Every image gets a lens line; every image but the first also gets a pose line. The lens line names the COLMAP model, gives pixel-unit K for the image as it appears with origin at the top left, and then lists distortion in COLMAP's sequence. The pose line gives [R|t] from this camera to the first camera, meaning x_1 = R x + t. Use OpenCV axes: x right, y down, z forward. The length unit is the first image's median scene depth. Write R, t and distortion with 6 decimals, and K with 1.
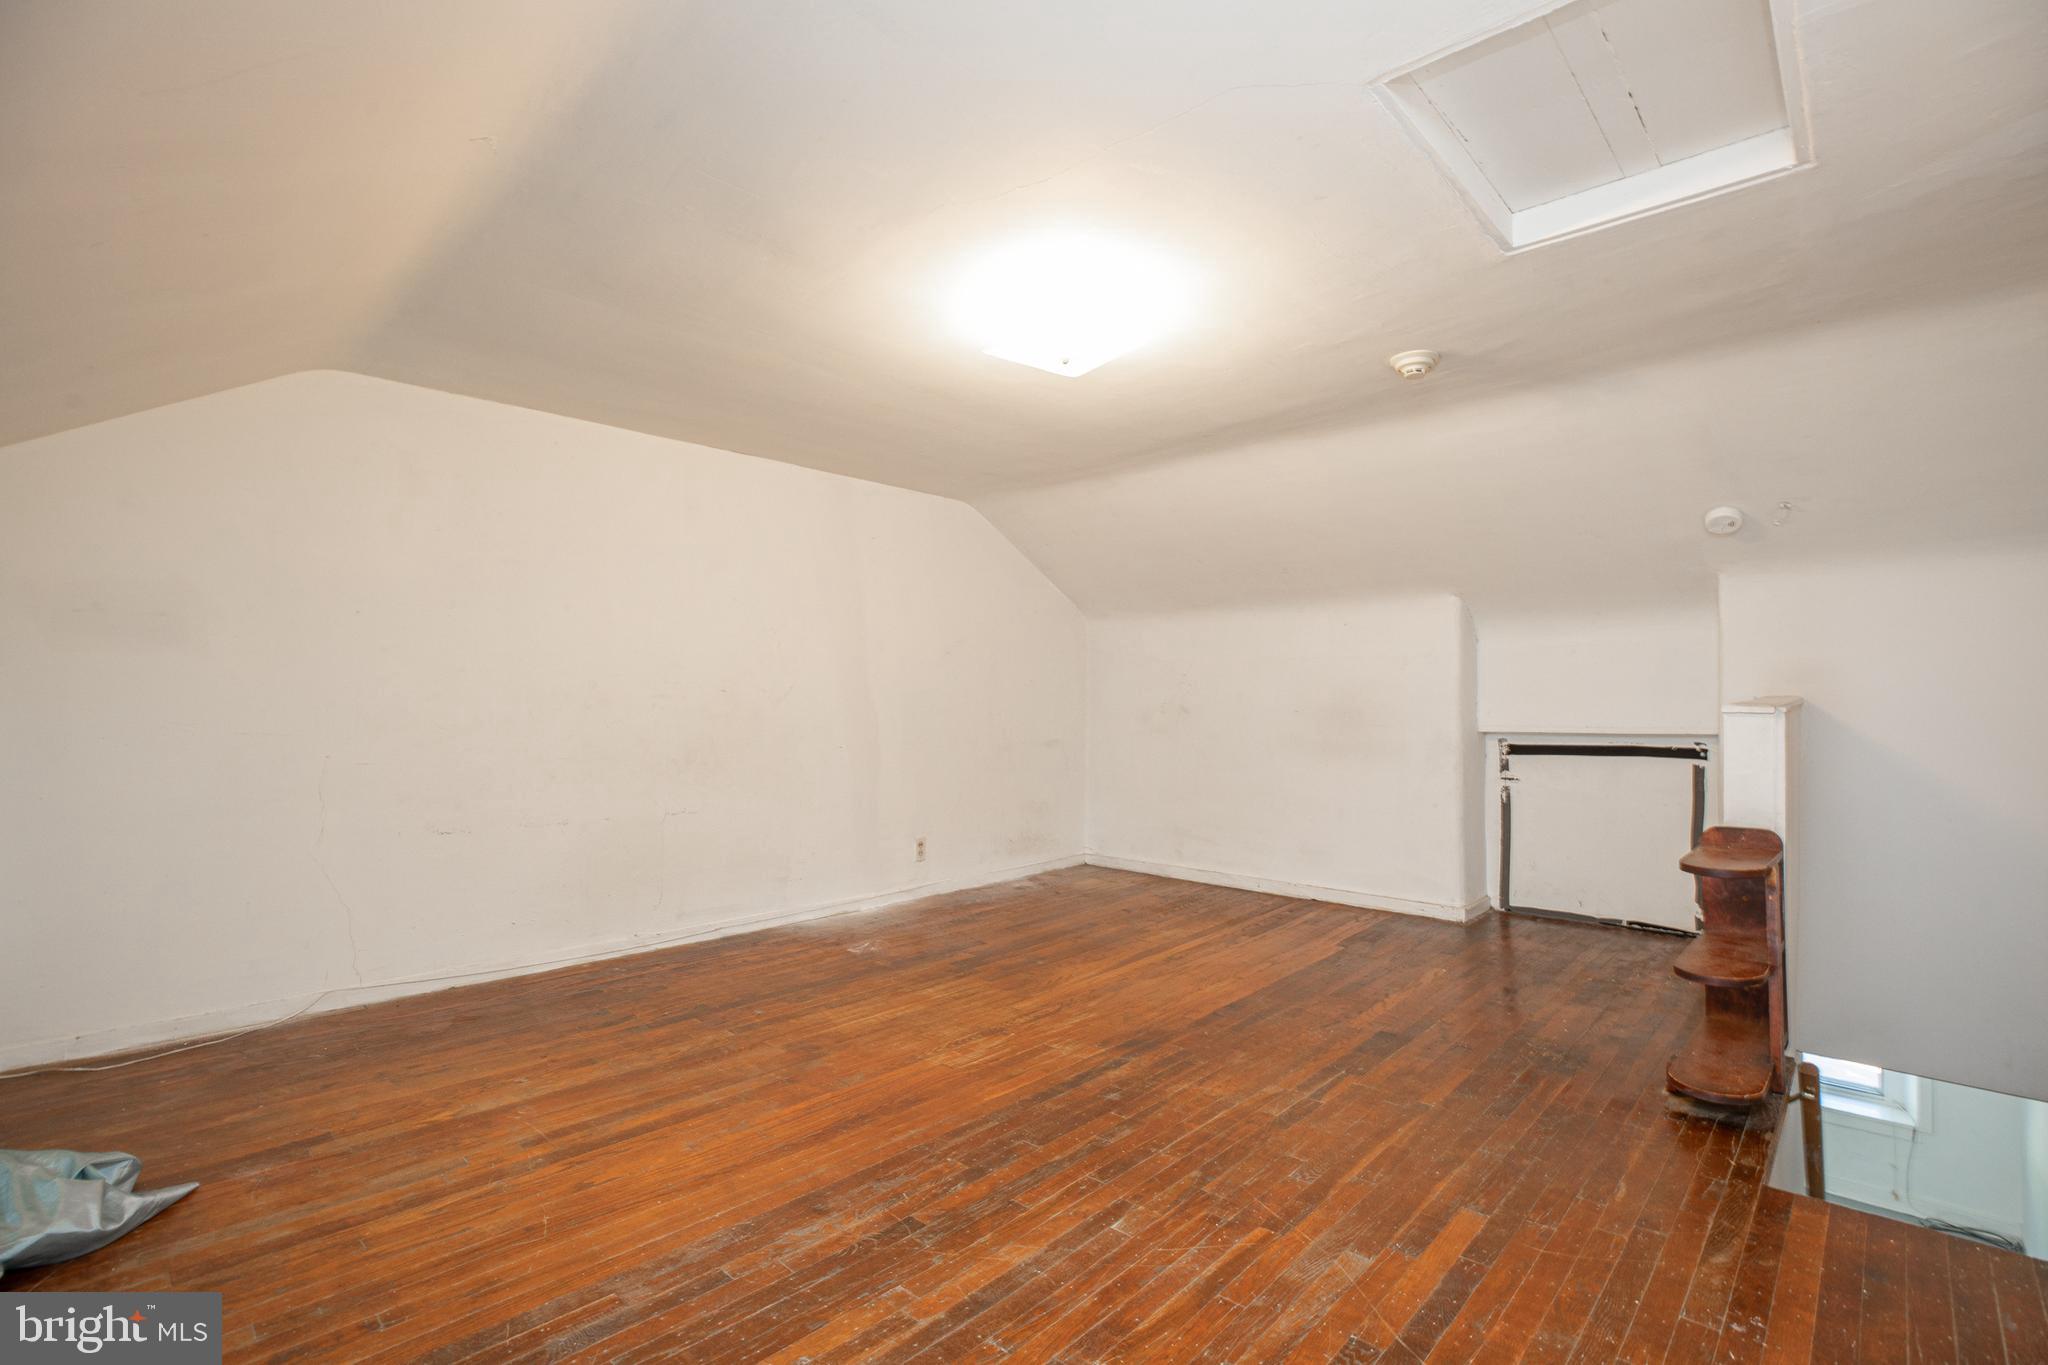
lens RADIAL K [[941.4, 0, 1031.6], [0, 941.4, 682.0], [0, 0, 1]] dist [-0.044199, 0.011638]
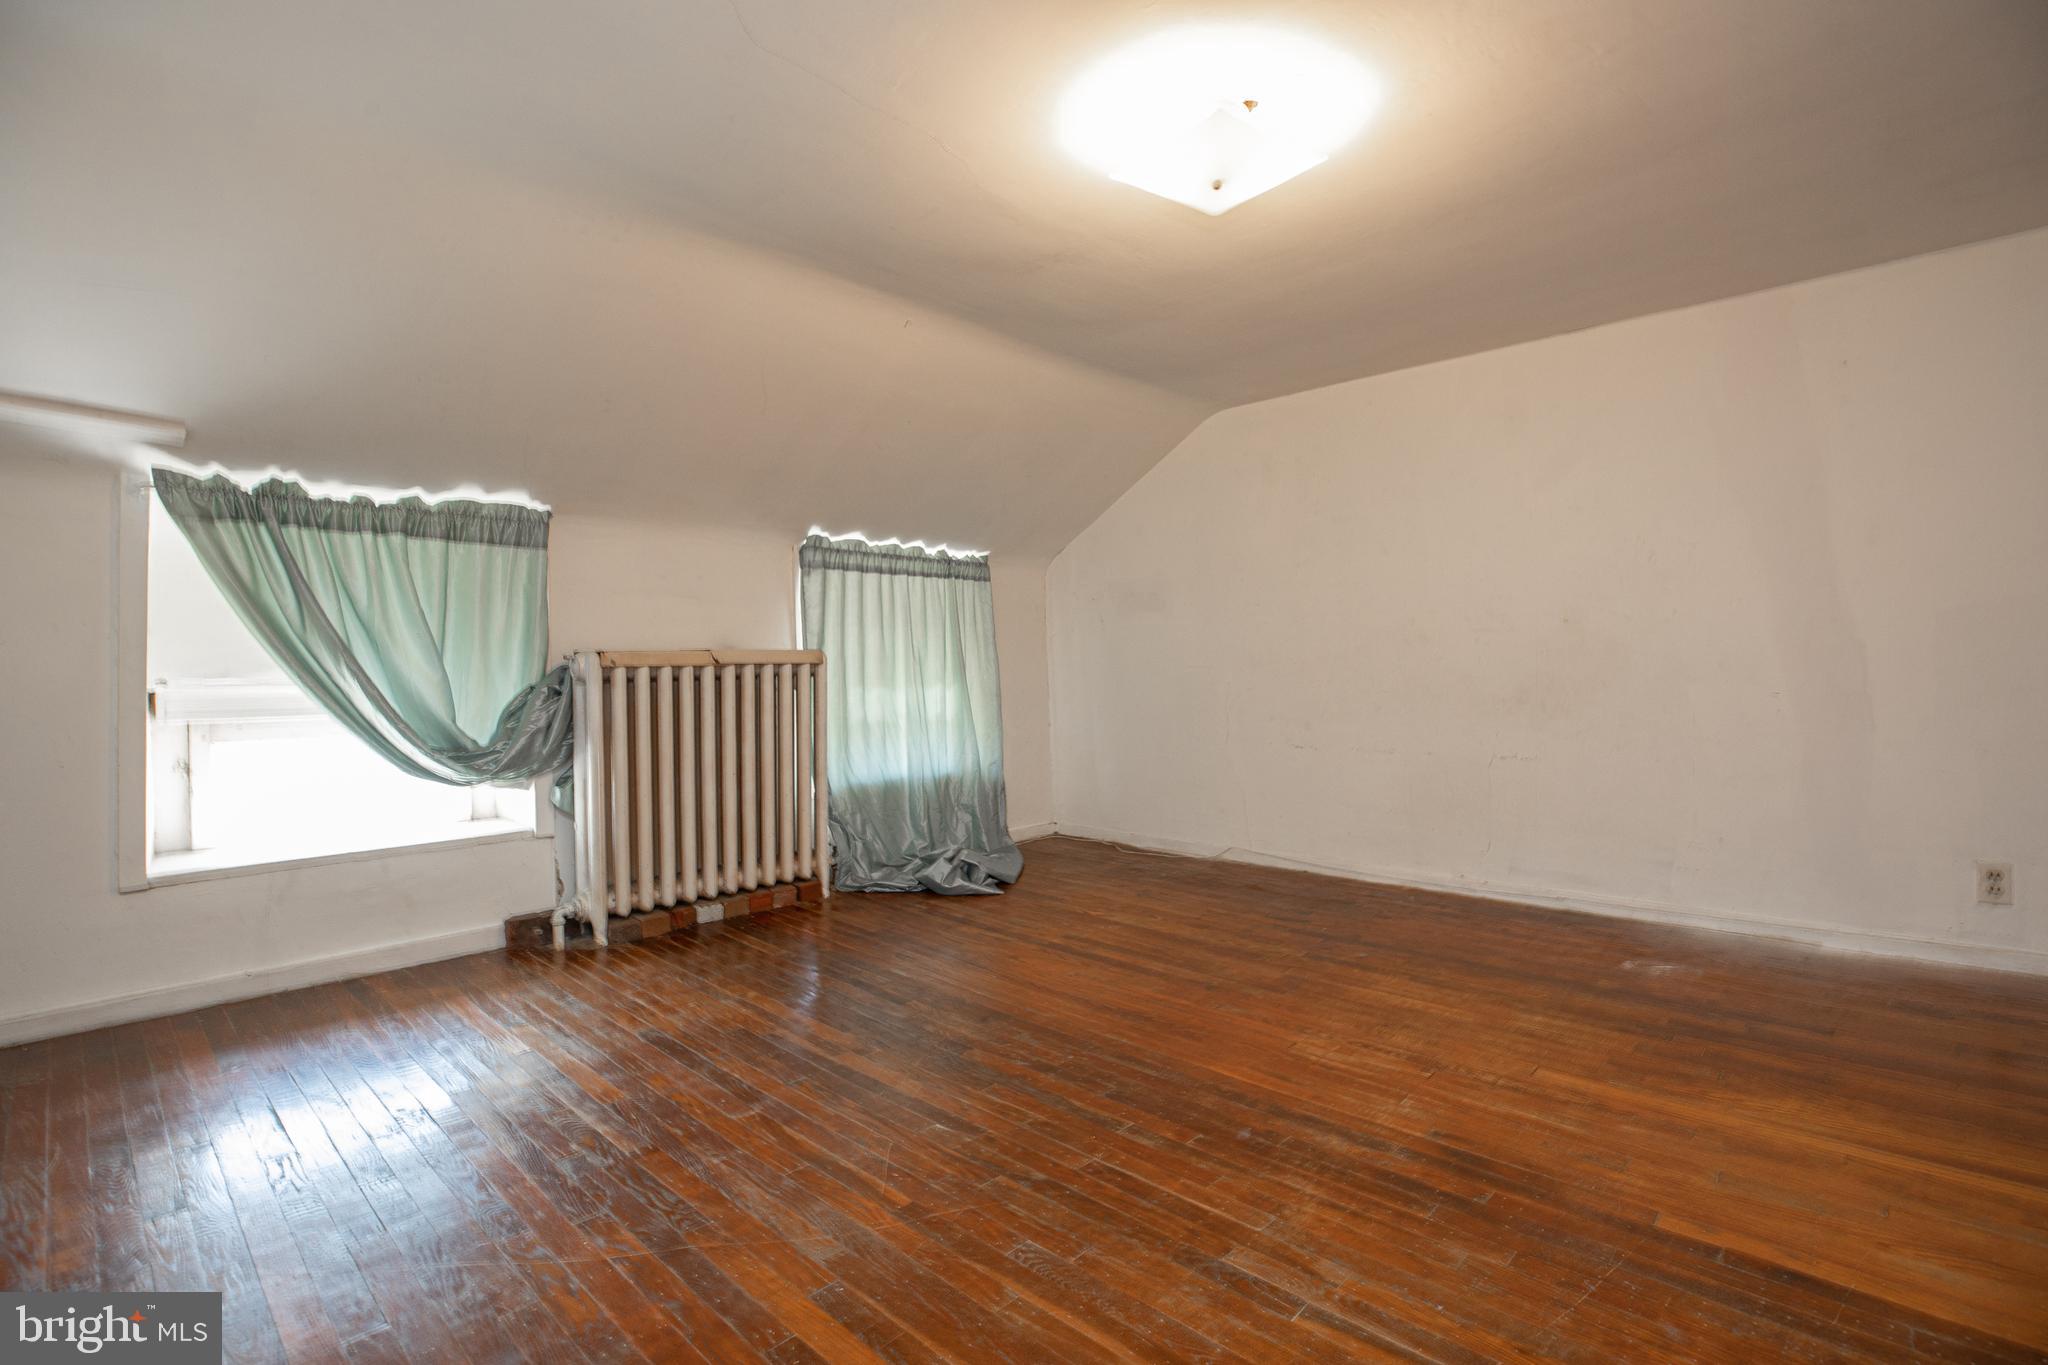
lens RADIAL K [[941.4, 0, 1031.6], [0, 941.4, 682.0], [0, 0, 1]] dist [-0.044199, 0.011638]
pose [[-0.010161, 0.010444, -0.999894, 1.070120], [0.033085, 0.999401, 0.010102, 0.080976], [0.999401, -0.032979, -0.010500, 1.079077]]
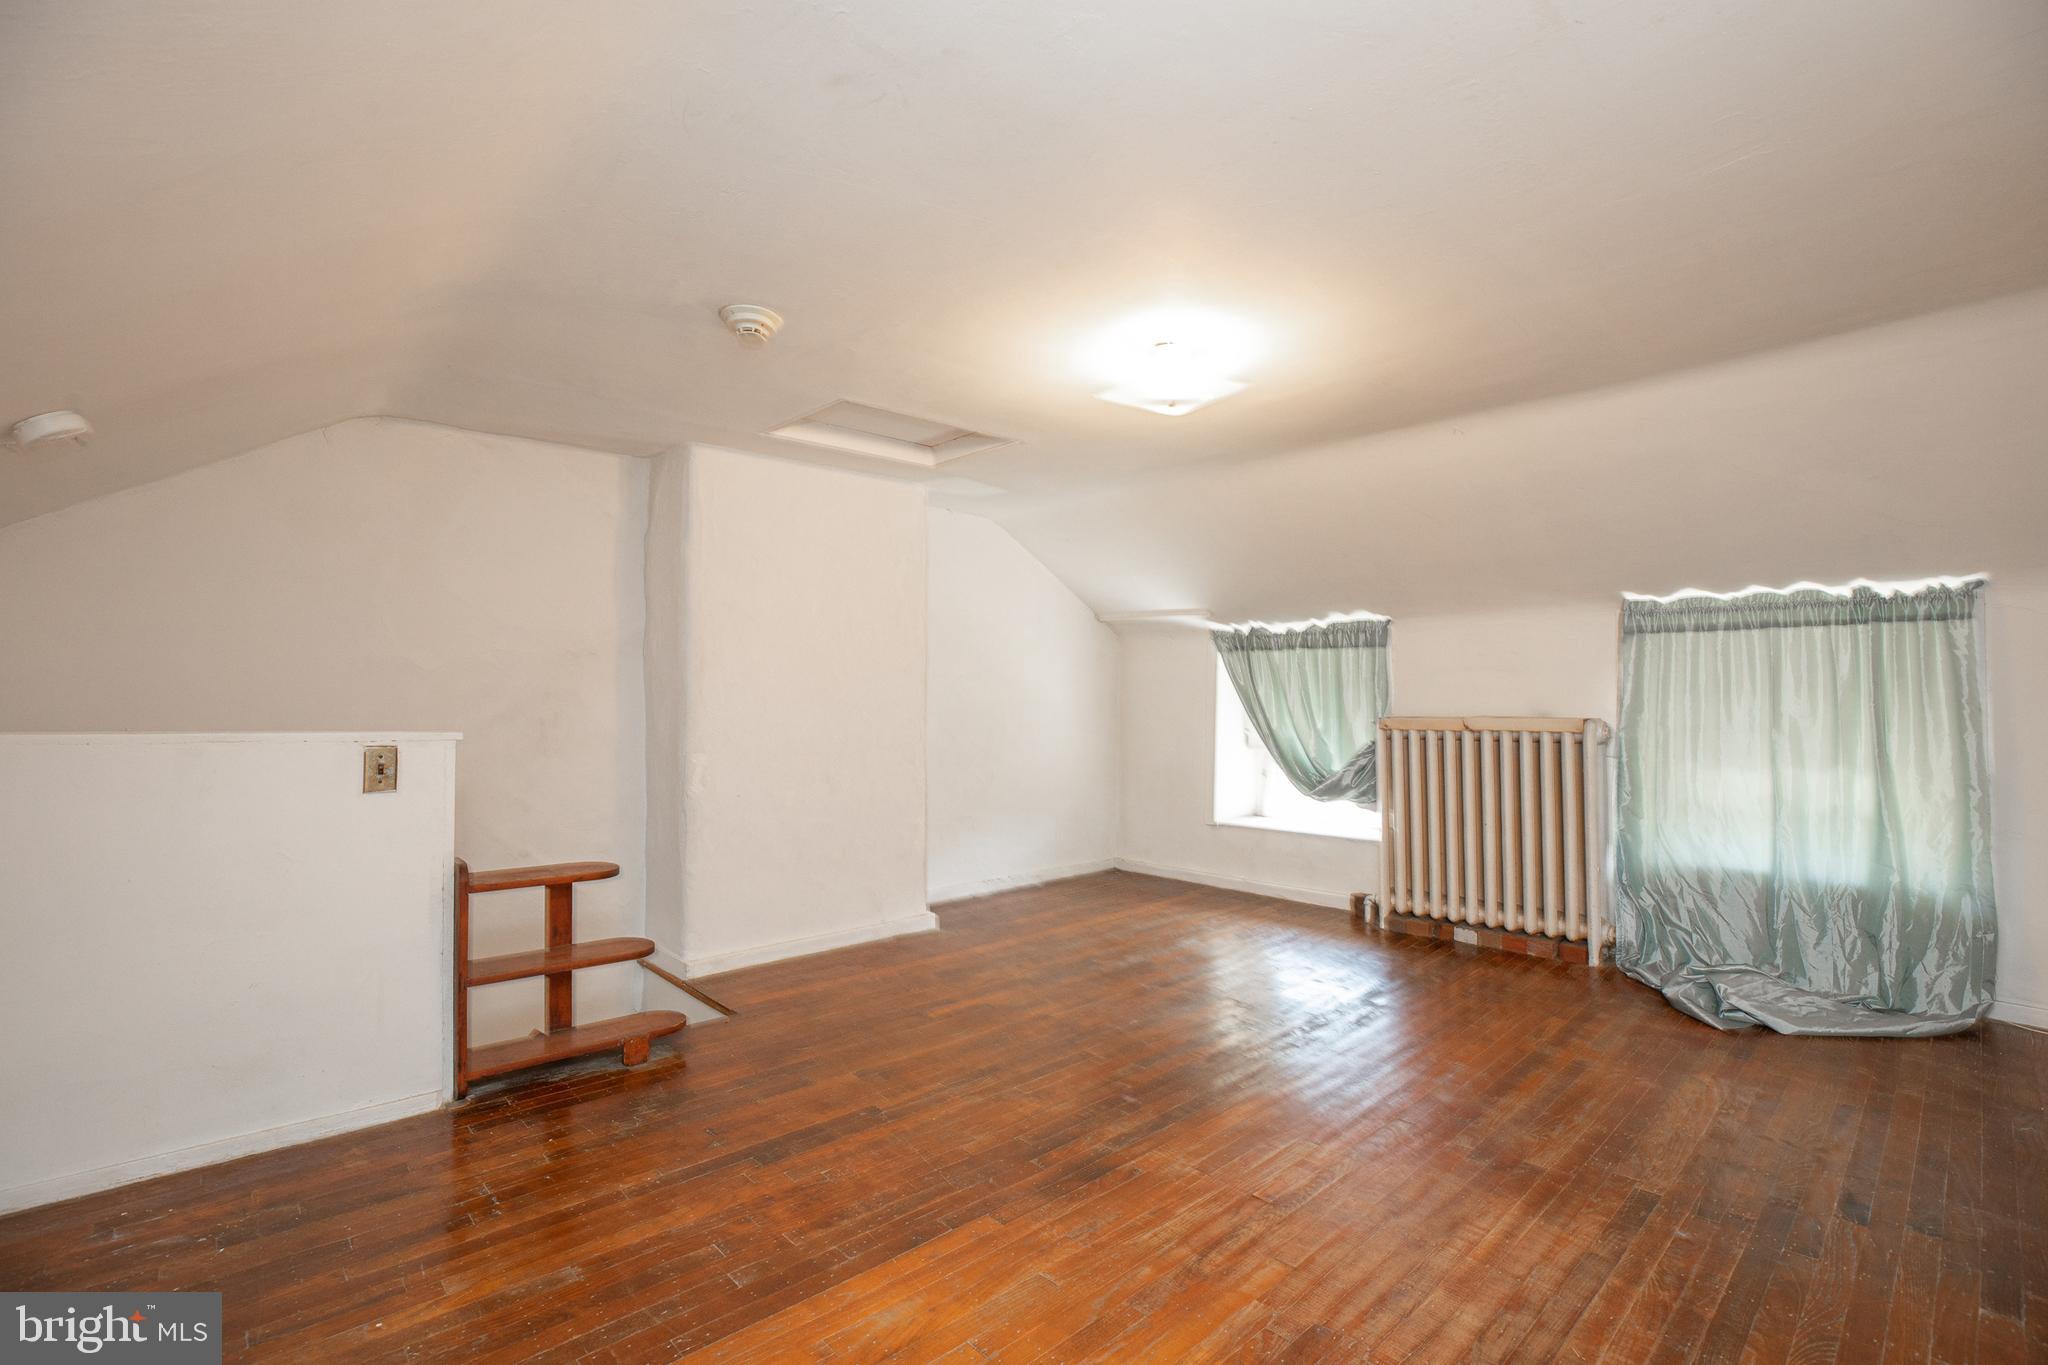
lens RADIAL K [[941.4, 0, 1031.6], [0, 941.4, 682.0], [0, 0, 1]] dist [-0.044199, 0.011638]
pose [[-0.997095, 0.000518, 0.076168, 0.139502], [-0.002214, 0.999357, -0.035776, 0.010916], [-0.076138, -0.035841, -0.996453, 2.668017]]
